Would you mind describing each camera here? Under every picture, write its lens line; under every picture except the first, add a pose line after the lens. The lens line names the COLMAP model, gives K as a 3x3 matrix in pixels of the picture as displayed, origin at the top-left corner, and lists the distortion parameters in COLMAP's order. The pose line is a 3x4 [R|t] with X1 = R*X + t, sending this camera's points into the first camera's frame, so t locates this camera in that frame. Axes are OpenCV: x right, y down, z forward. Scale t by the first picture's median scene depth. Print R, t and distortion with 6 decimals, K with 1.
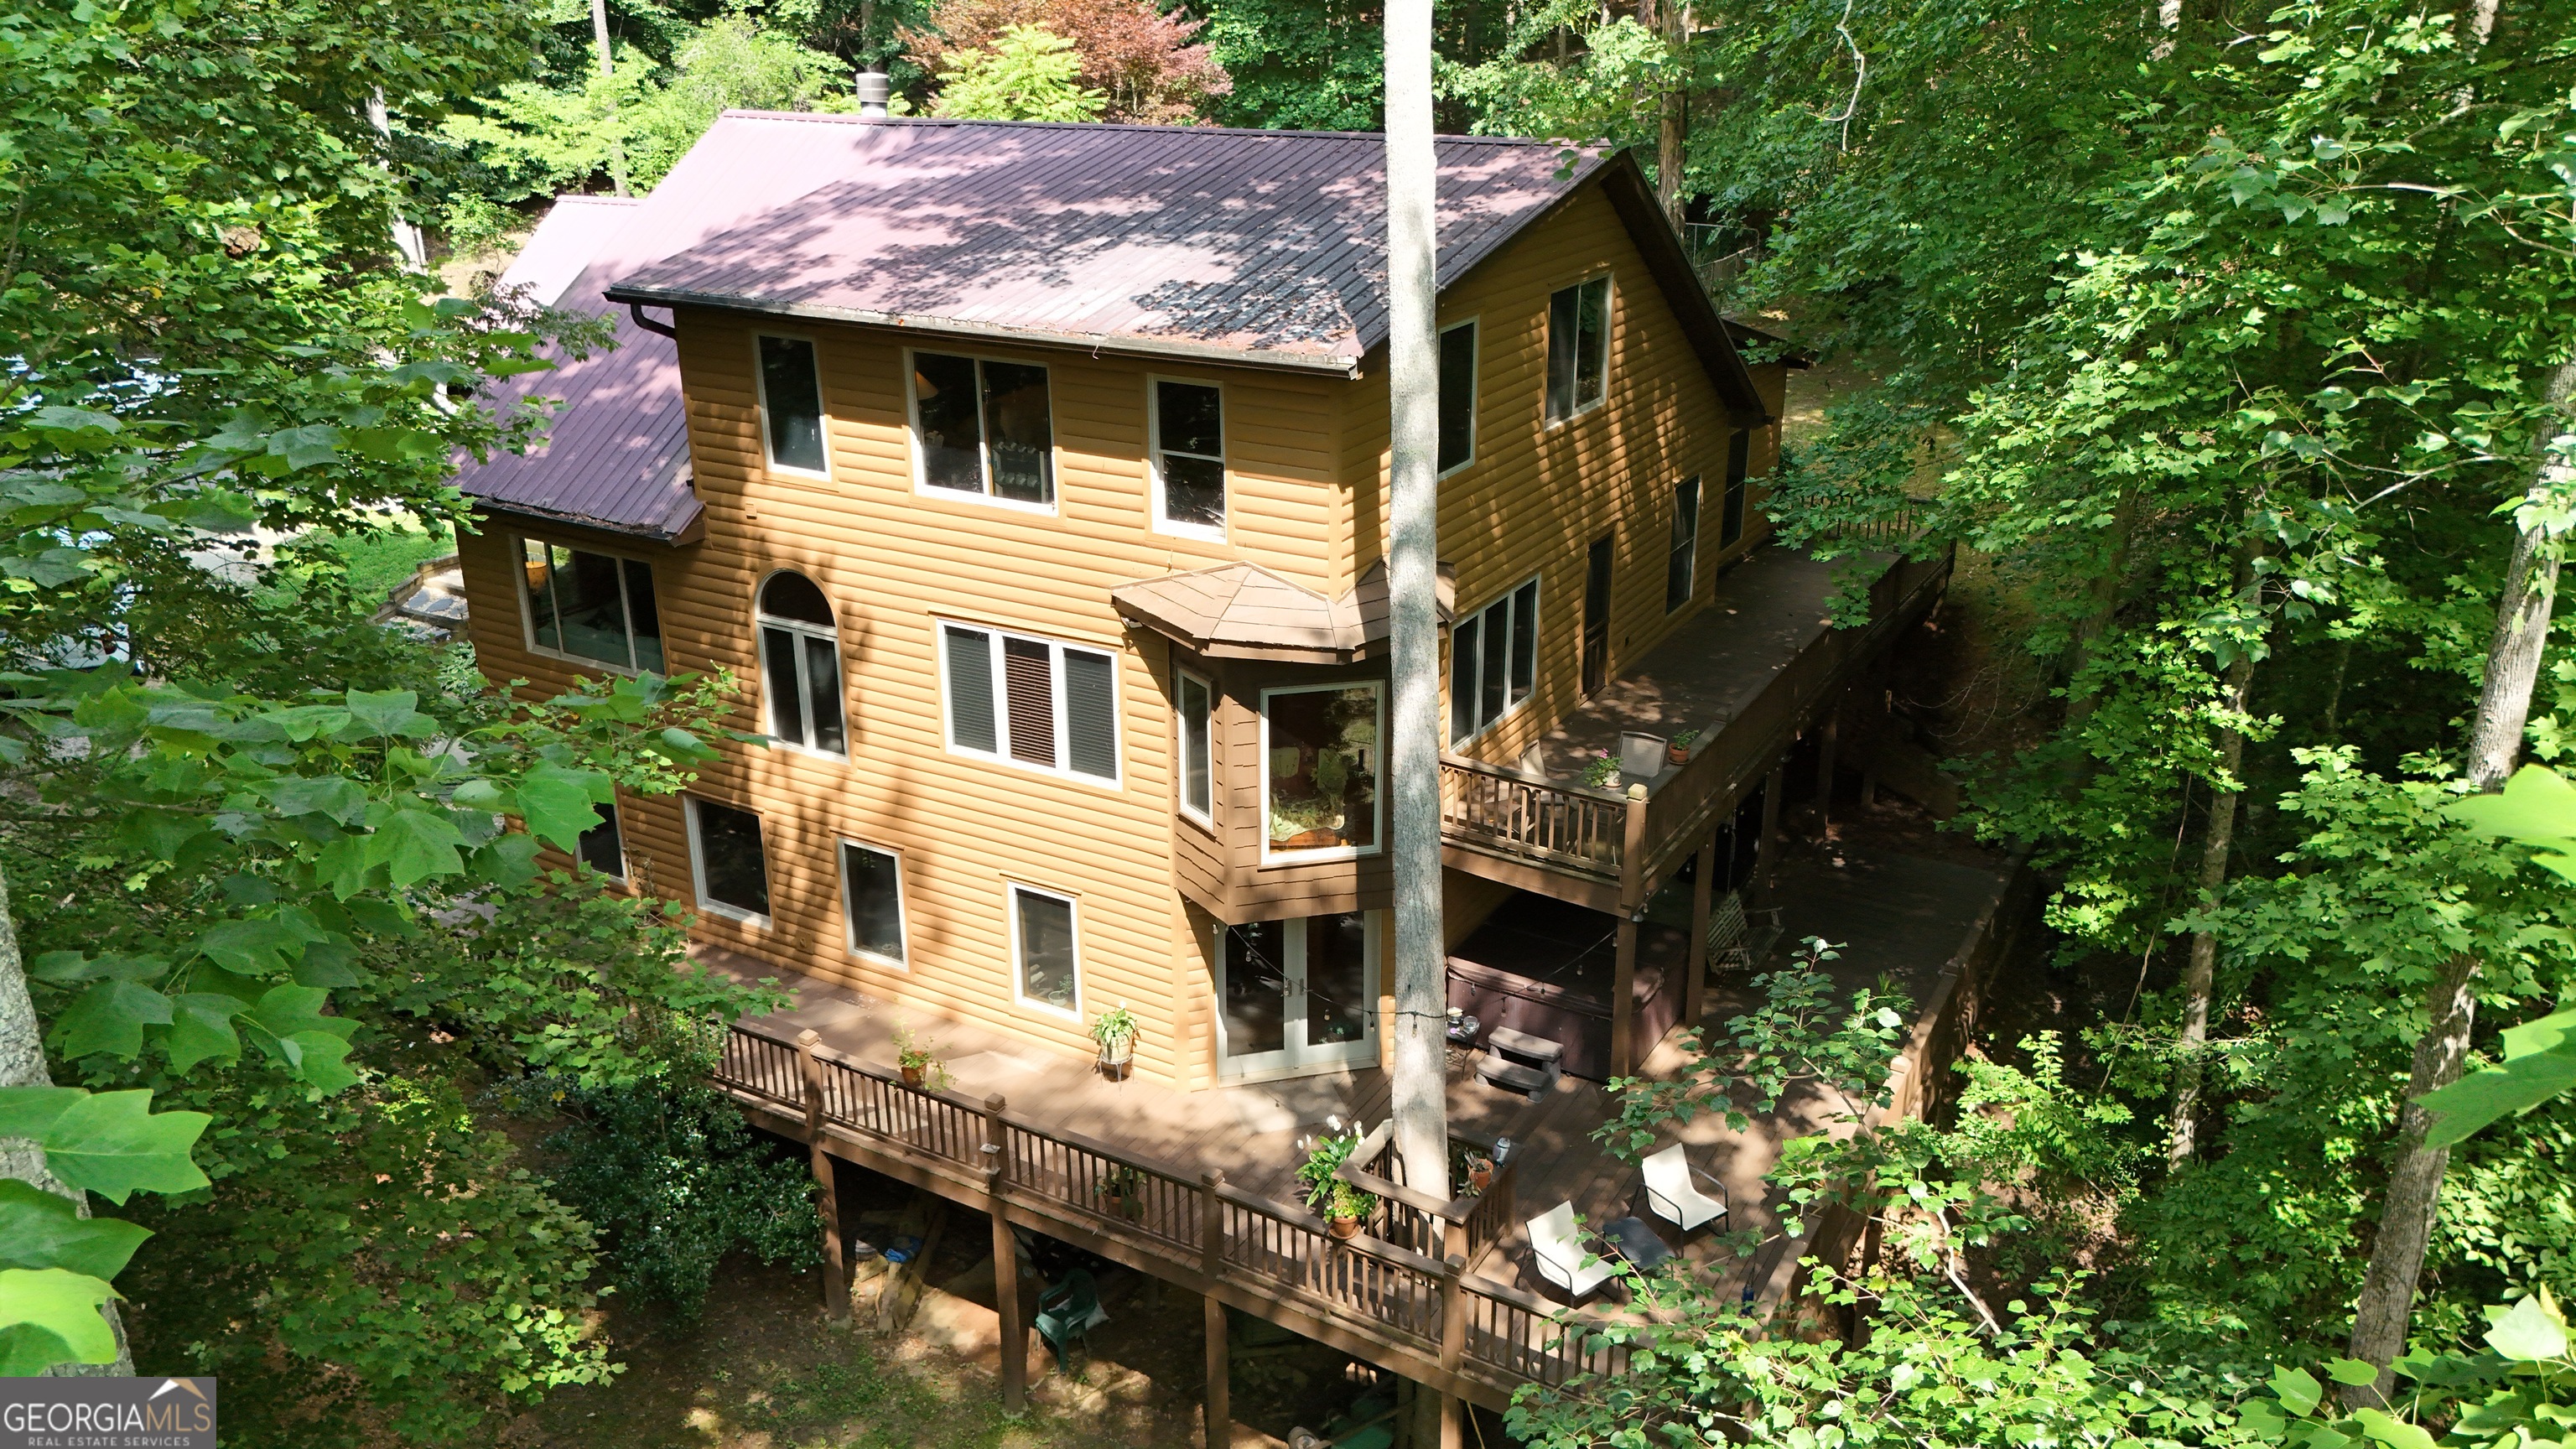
lens RADIAL K [[1918.4, 0, 1288.0], [0, 1918.4, 724.5], [0, 0, 1]] dist [0.096144, -0.114769]
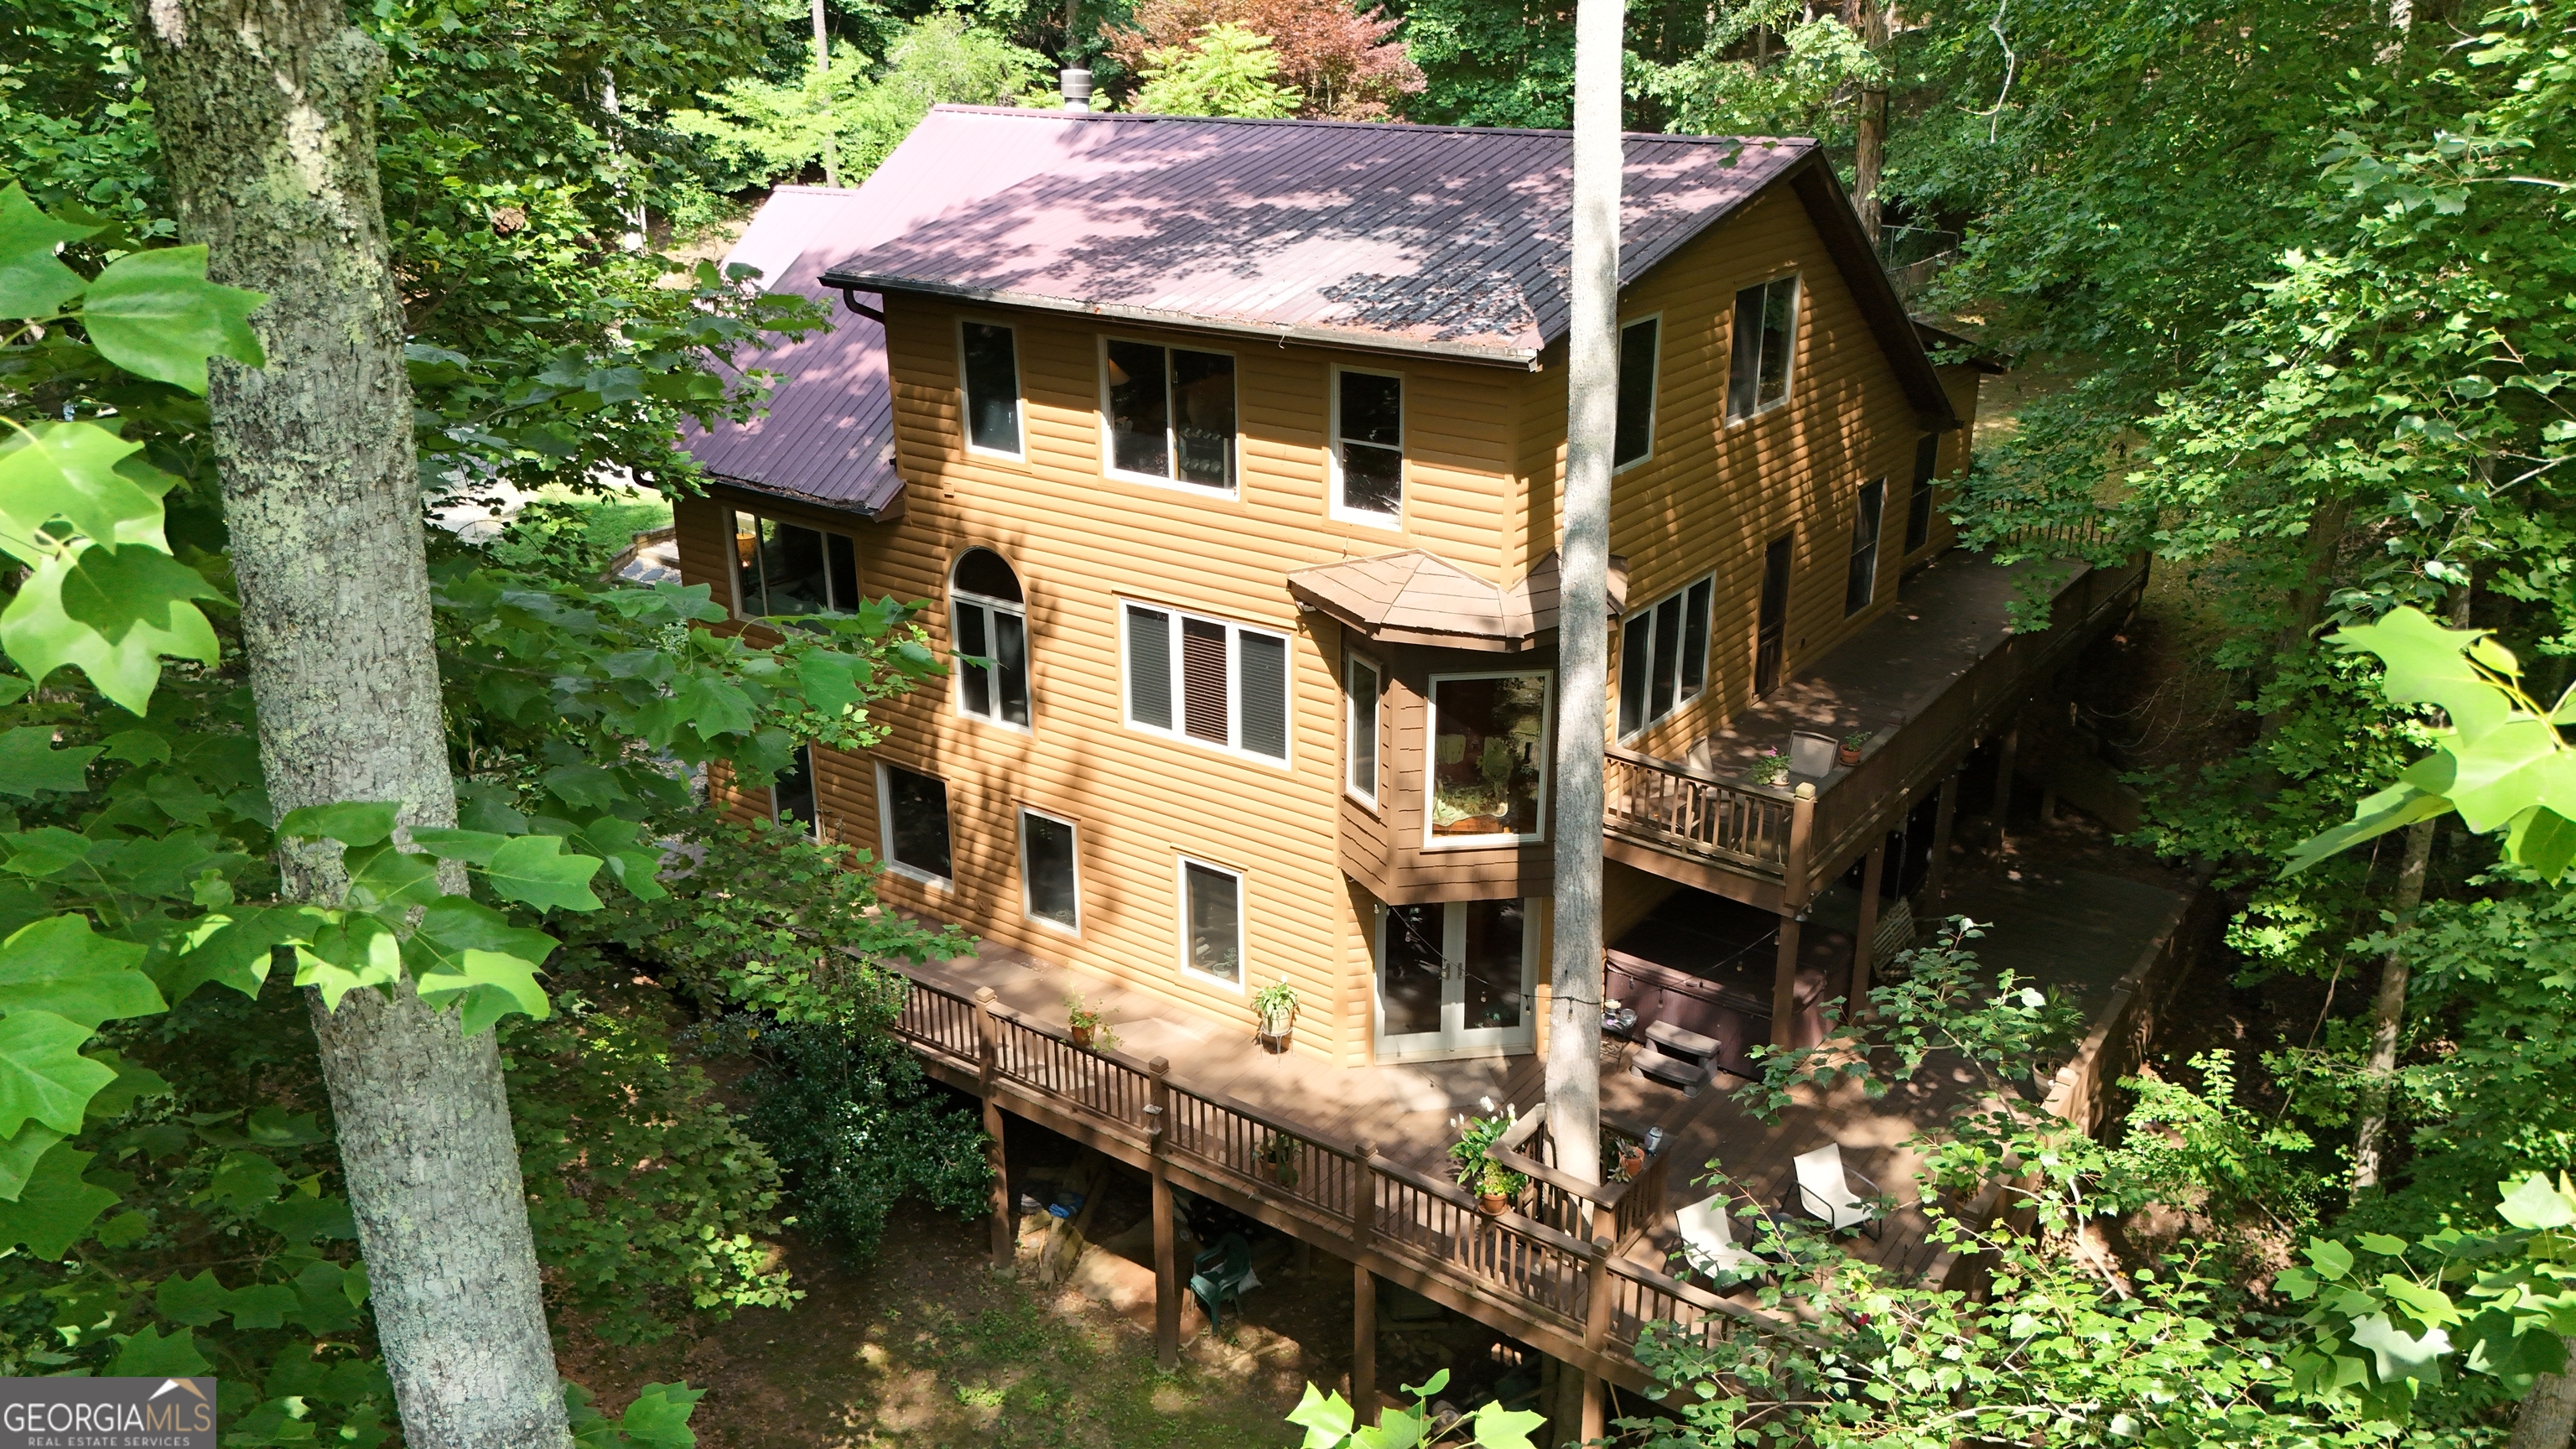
lens RADIAL K [[1918.8, 0, 1289.7], [0, 1918.8, 725.2], [0, 0, 1]] dist [0.086641, -0.076095]
pose [[0.995486, 0.036727, -0.087513, 0.001578], [-0.036604, 0.999325, 0.003010, 0.007262], [0.087565, 0.000207, 0.996159, -0.021555]]
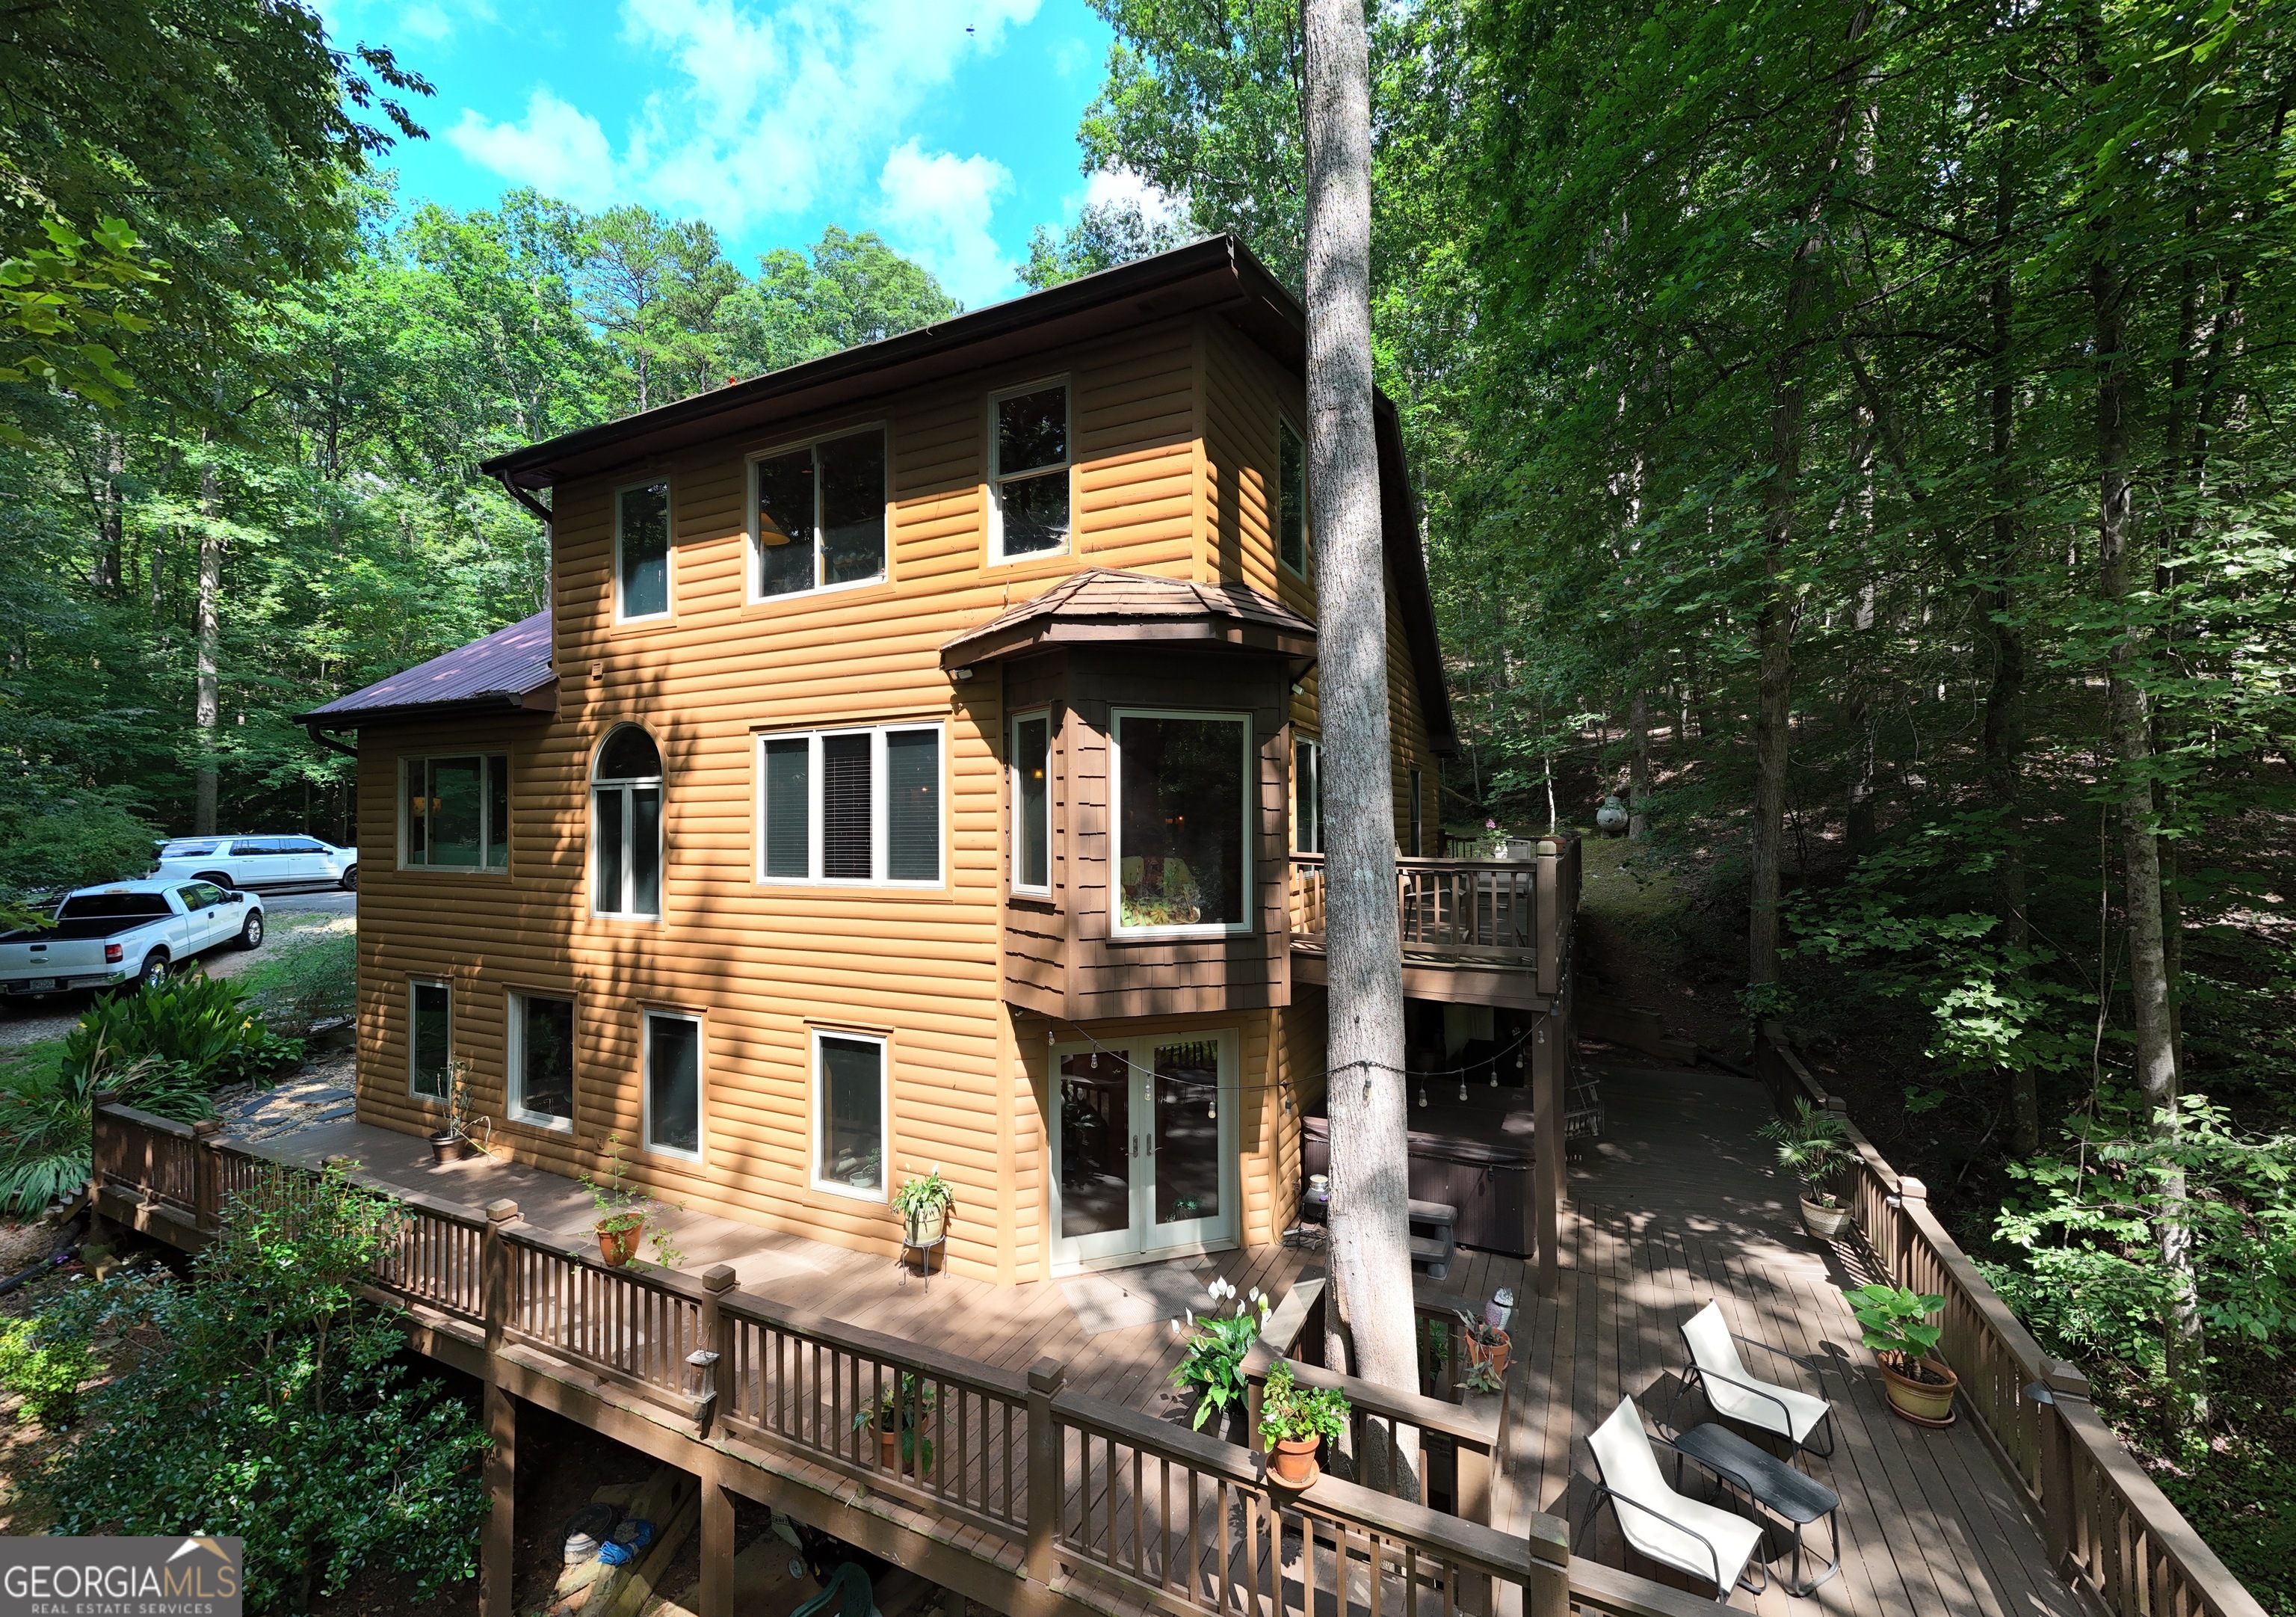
lens RADIAL K [[902.5, 0, 1179.8], [0, 902.5, 812.4], [0, 0, 1]] dist [-0.010596, 0.000061]
pose [[0.993674, 0.003582, 0.112247, -0.026010], [0.038328, 0.928664, -0.368936, 0.154487], [-0.105561, 0.370904, 0.922652, 0.588642]]
